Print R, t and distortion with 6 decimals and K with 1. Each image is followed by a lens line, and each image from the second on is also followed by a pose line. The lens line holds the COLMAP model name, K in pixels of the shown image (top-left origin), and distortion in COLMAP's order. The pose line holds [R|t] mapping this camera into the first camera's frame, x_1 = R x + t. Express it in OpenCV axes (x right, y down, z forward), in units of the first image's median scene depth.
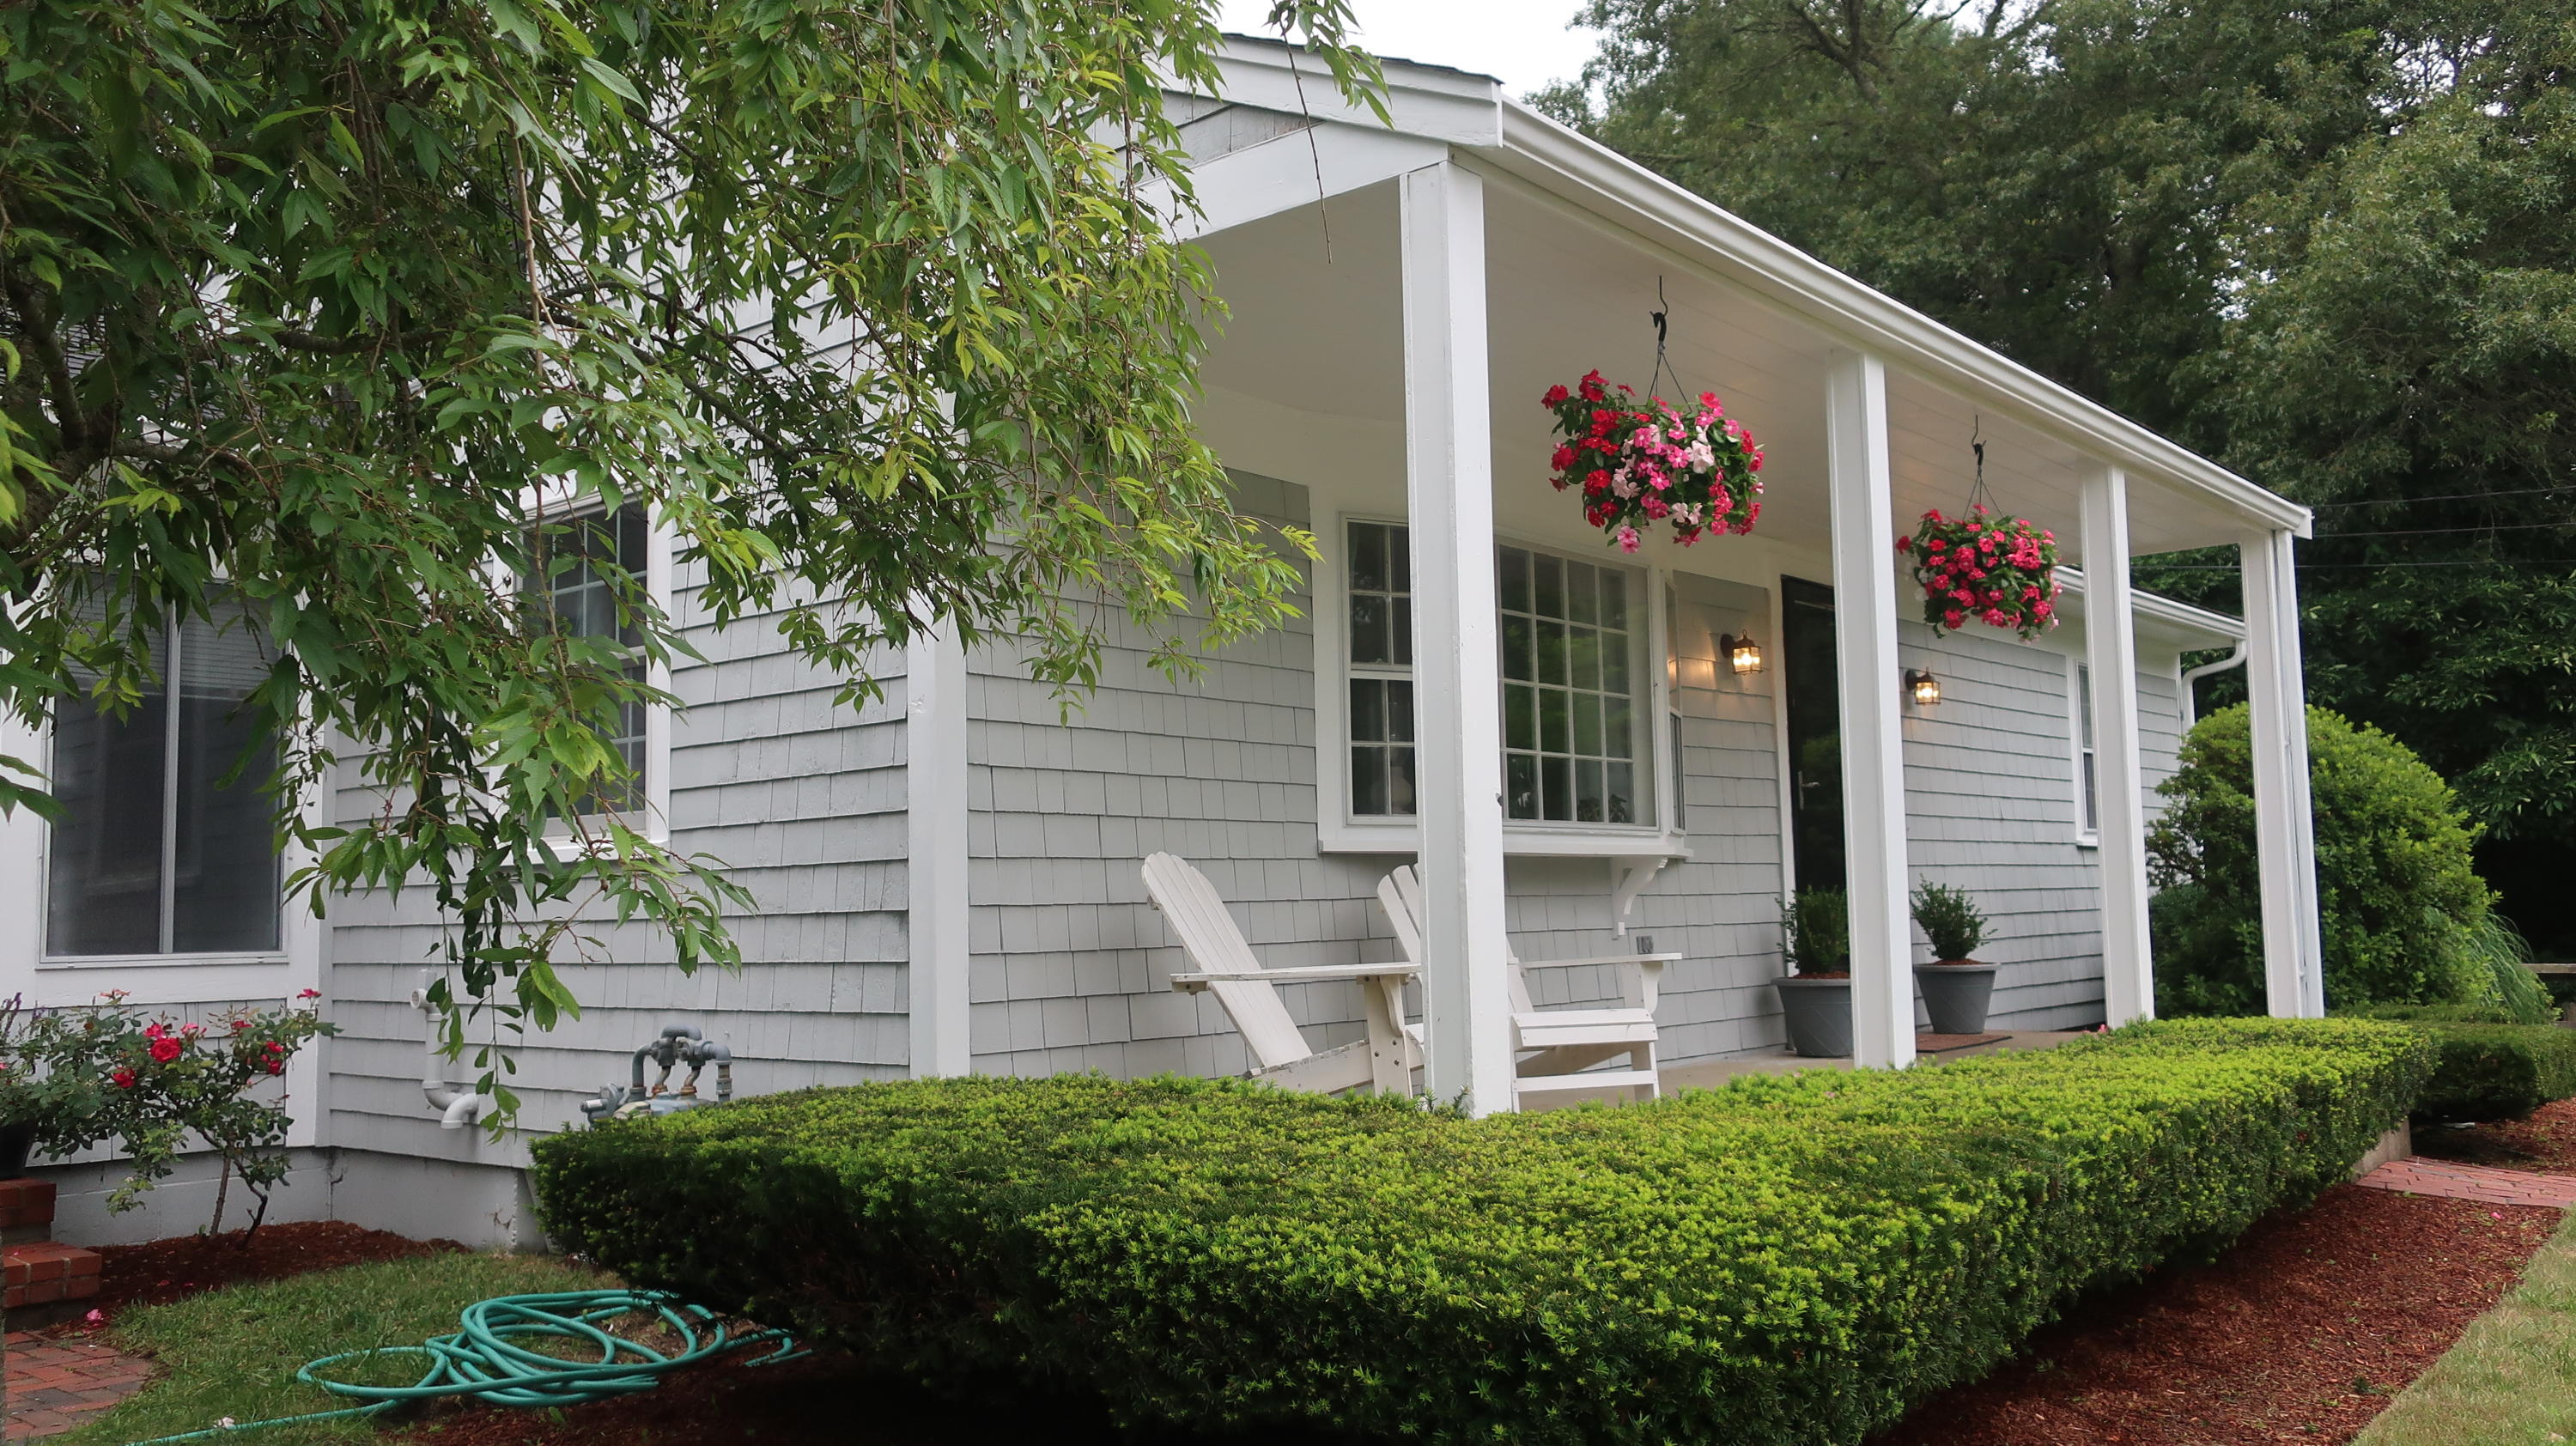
lens RADIAL K [[2008.7, 0, 1286.5], [0, 2008.7, 732.0], [0, 0, 1]] dist [0.000637, 0.004347]
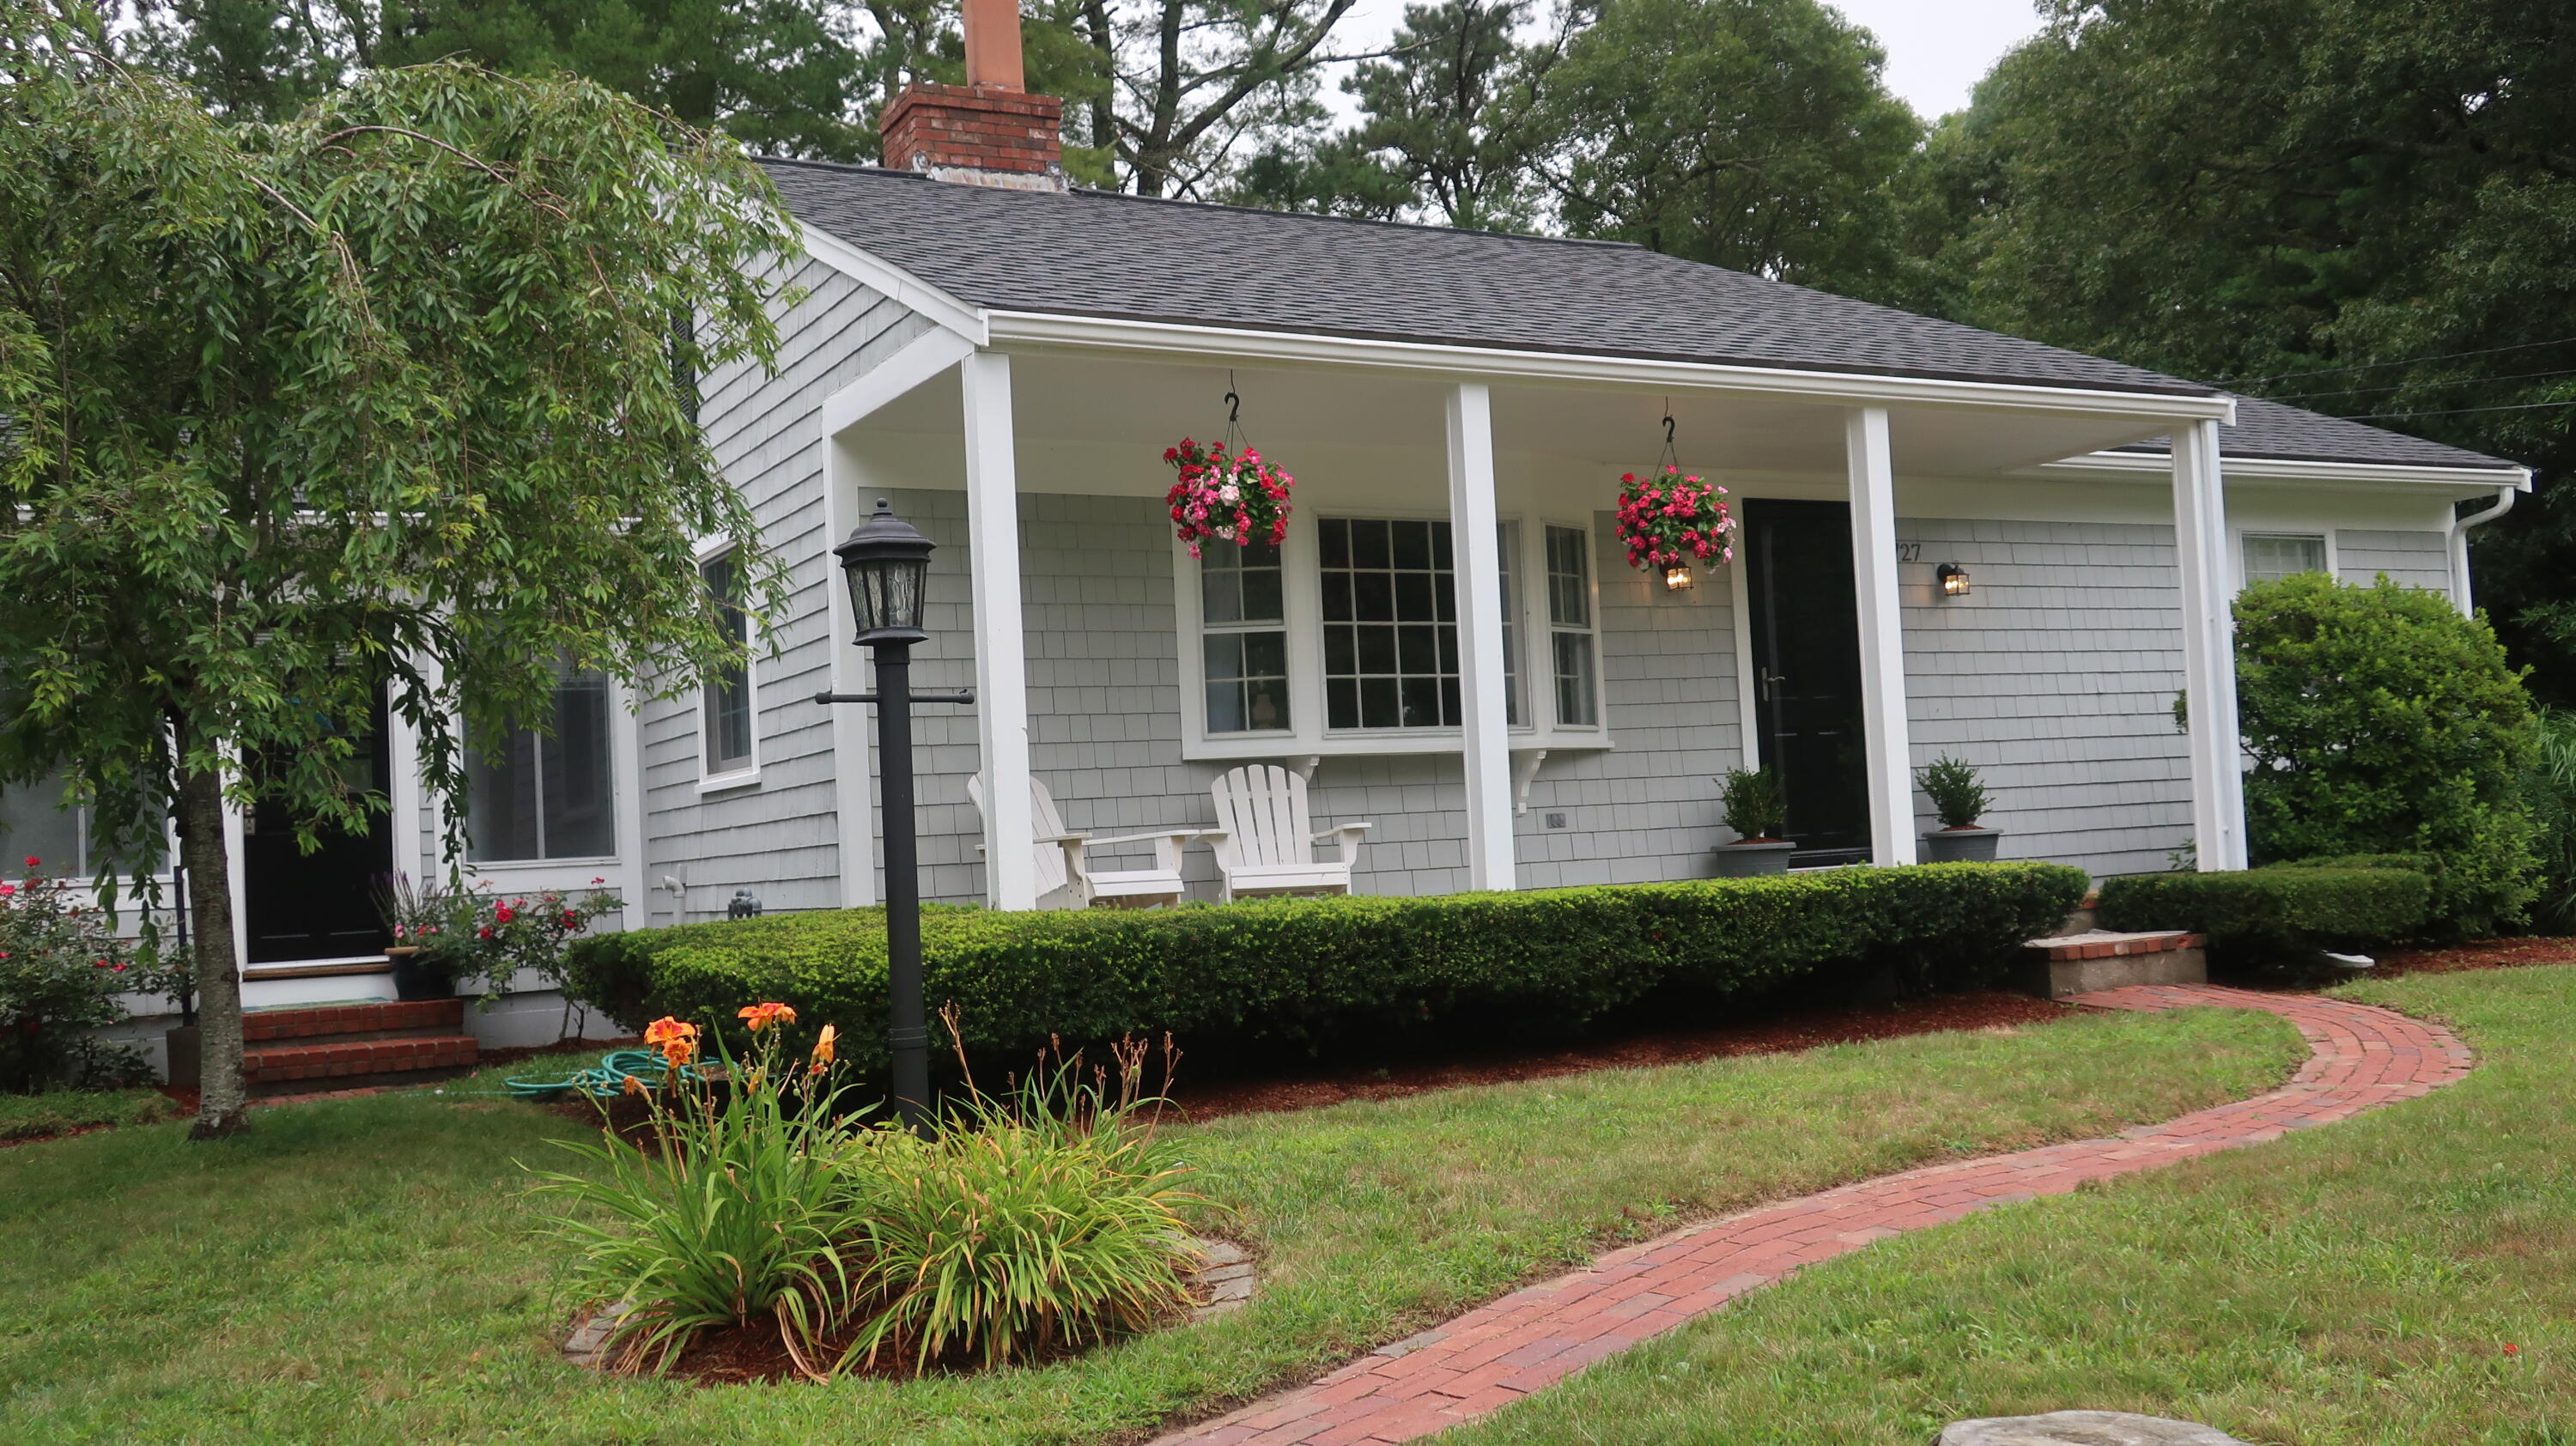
lens RADIAL K [[2296.5, 0, 1288.0], [0, 2296.5, 721.6], [0, 0, 1]] dist [-0.009214, -0.007678]
pose [[0.939729, -0.048072, -0.338525, 0.524380], [0.063051, 0.997452, 0.033385, -0.013342], [0.336057, -0.052717, 0.940365, -0.396885]]
